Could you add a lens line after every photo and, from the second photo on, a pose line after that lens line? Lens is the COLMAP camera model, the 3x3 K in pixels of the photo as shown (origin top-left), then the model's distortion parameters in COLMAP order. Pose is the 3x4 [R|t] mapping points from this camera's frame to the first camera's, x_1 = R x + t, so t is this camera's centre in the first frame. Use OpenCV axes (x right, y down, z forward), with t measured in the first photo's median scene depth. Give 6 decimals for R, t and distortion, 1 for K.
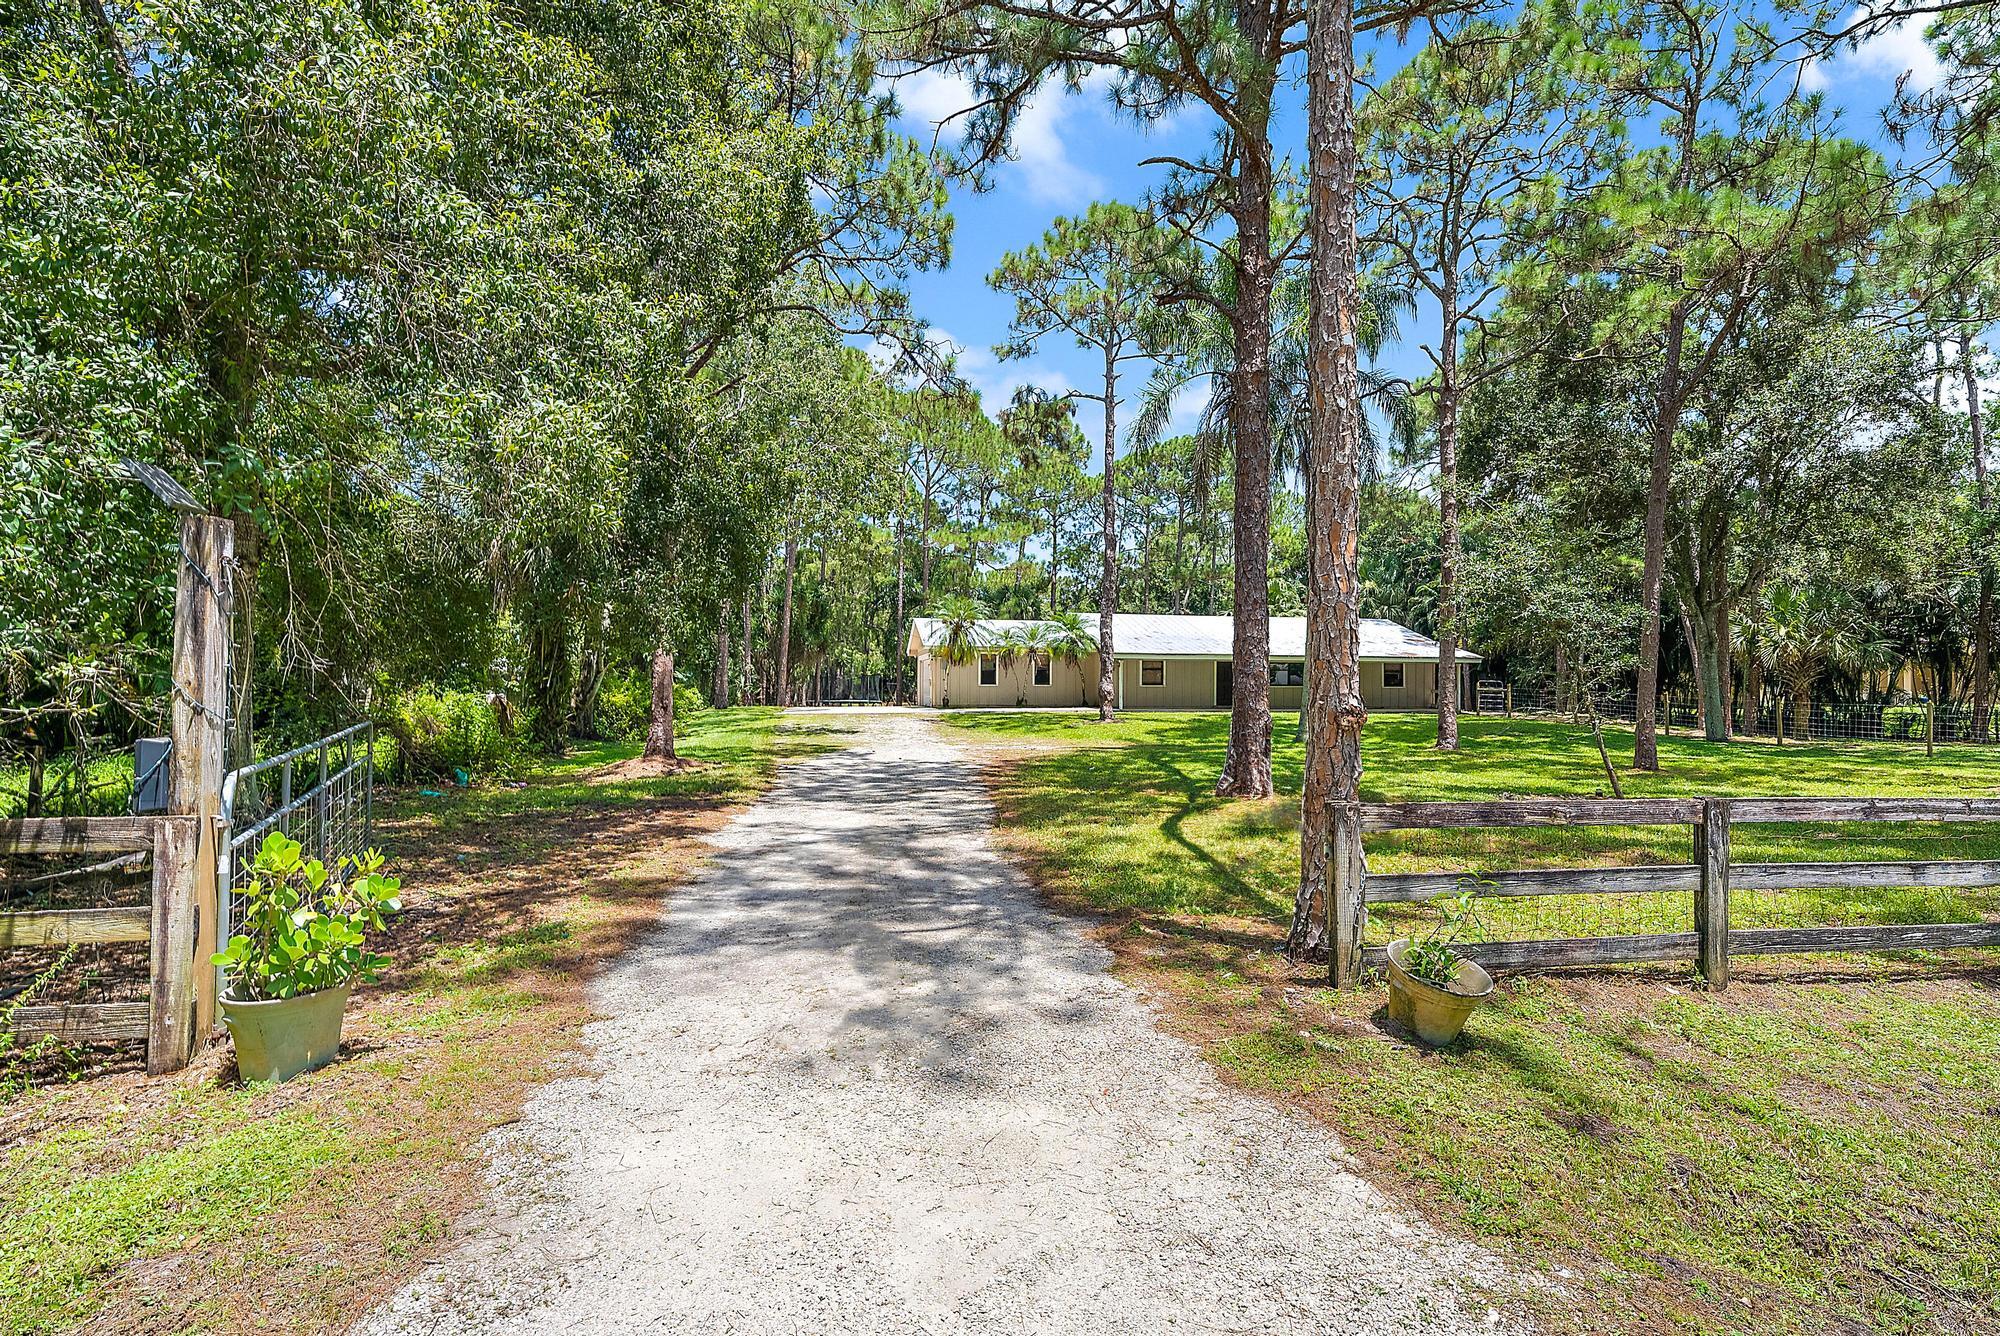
lens RADIAL K [[960.9, 0, 1000.0], [0, 960.9, 668.0], [0, 0, 1]] dist [-0.000707, -0.000020]
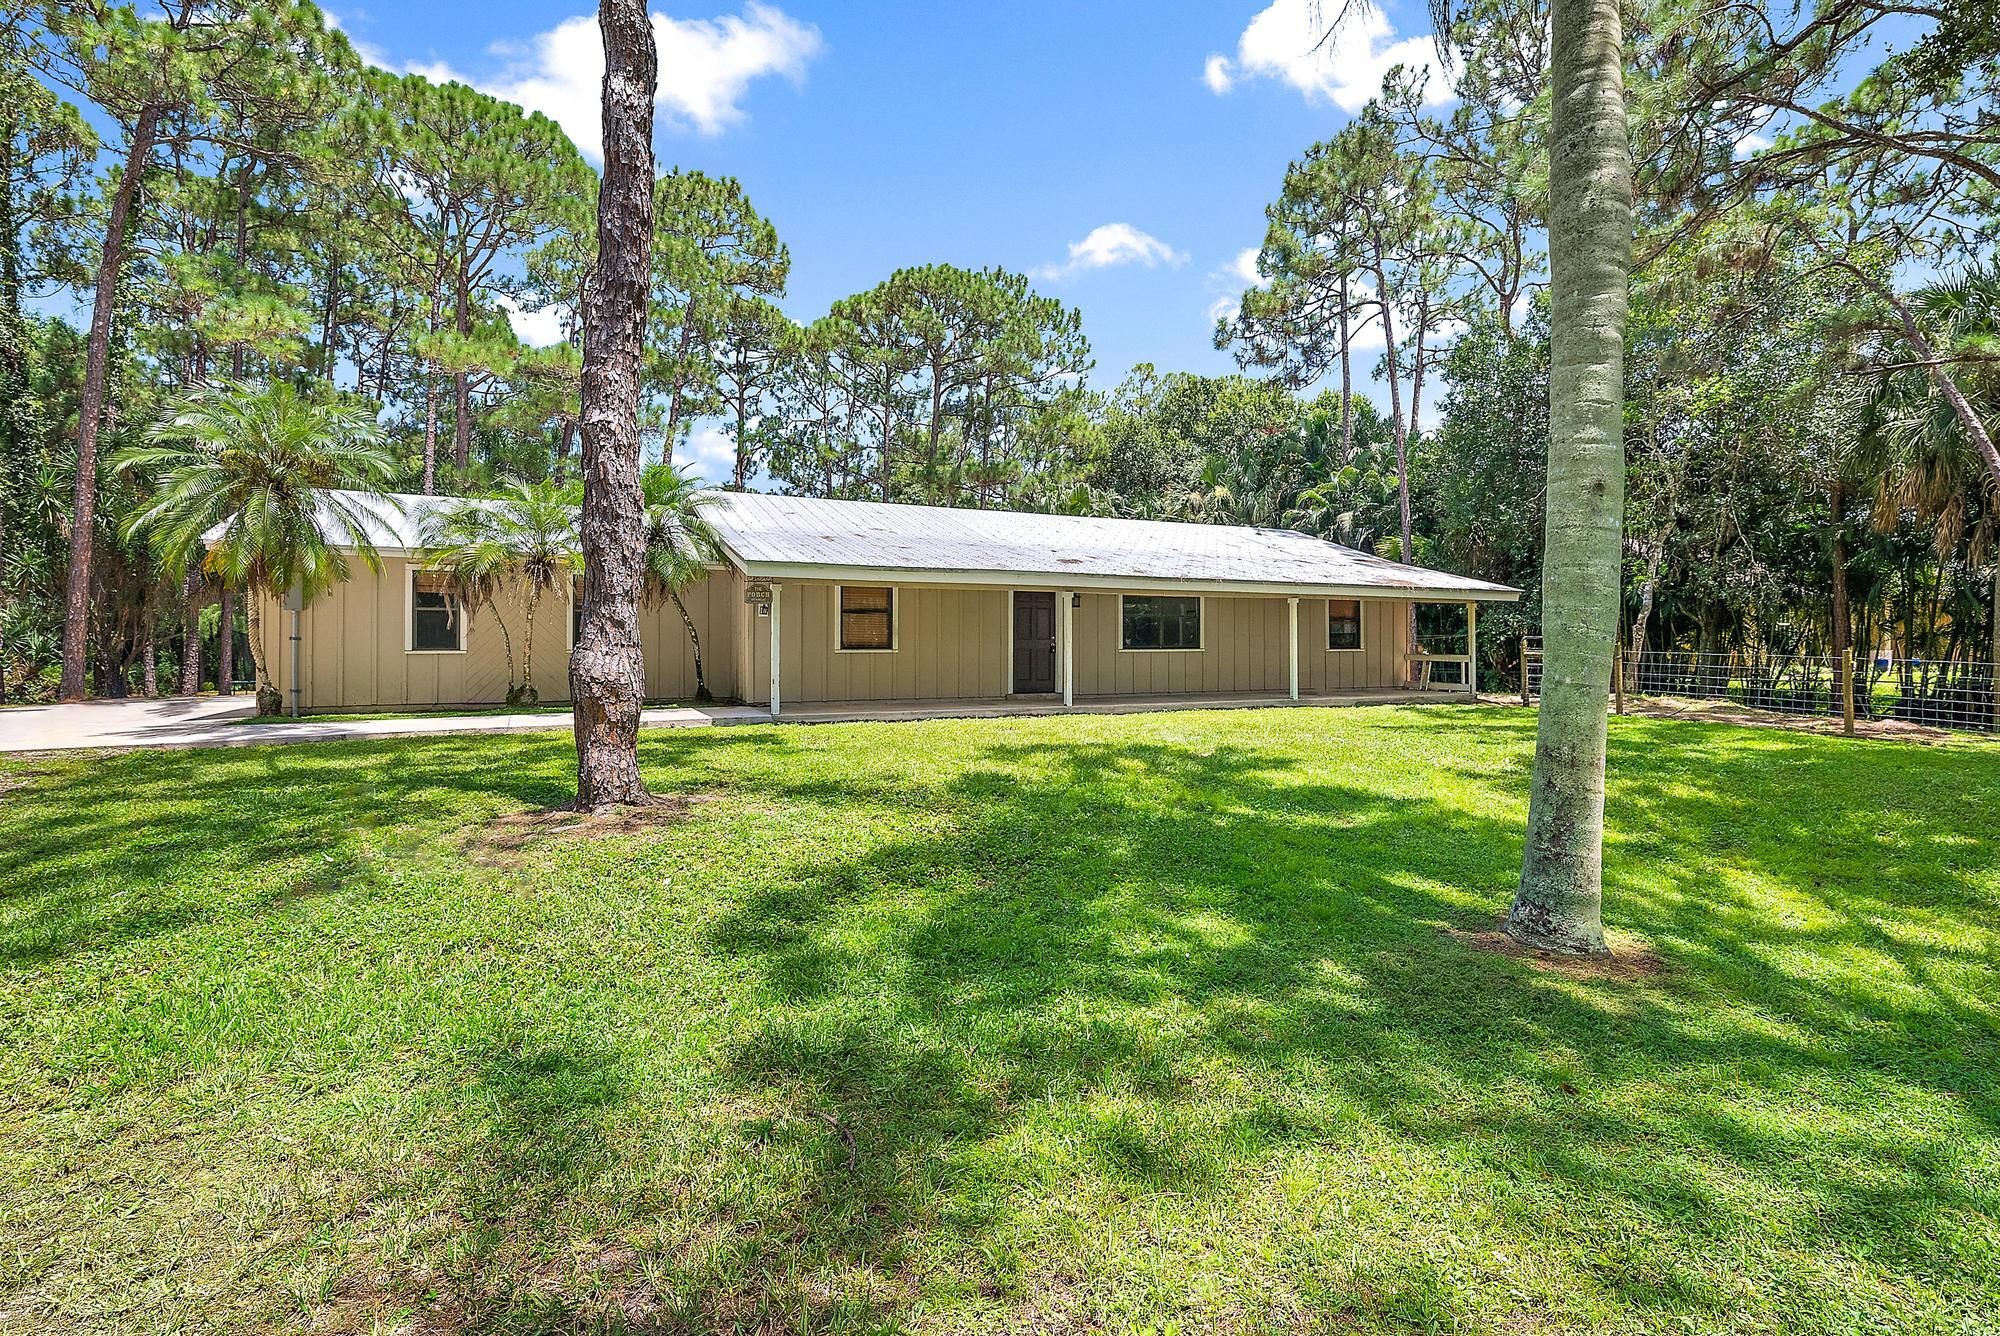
lens RADIAL K [[960.9, 0, 1000.0], [0, 960.9, 668.0], [0, 0, 1]] dist [-0.000707, -0.000020]
pose [[0.969409, -0.013414, 0.245083, 0.078869], [0.004640, 0.999329, 0.036343, 0.008729], [-0.245406, -0.034094, 0.968821, 0.411900]]
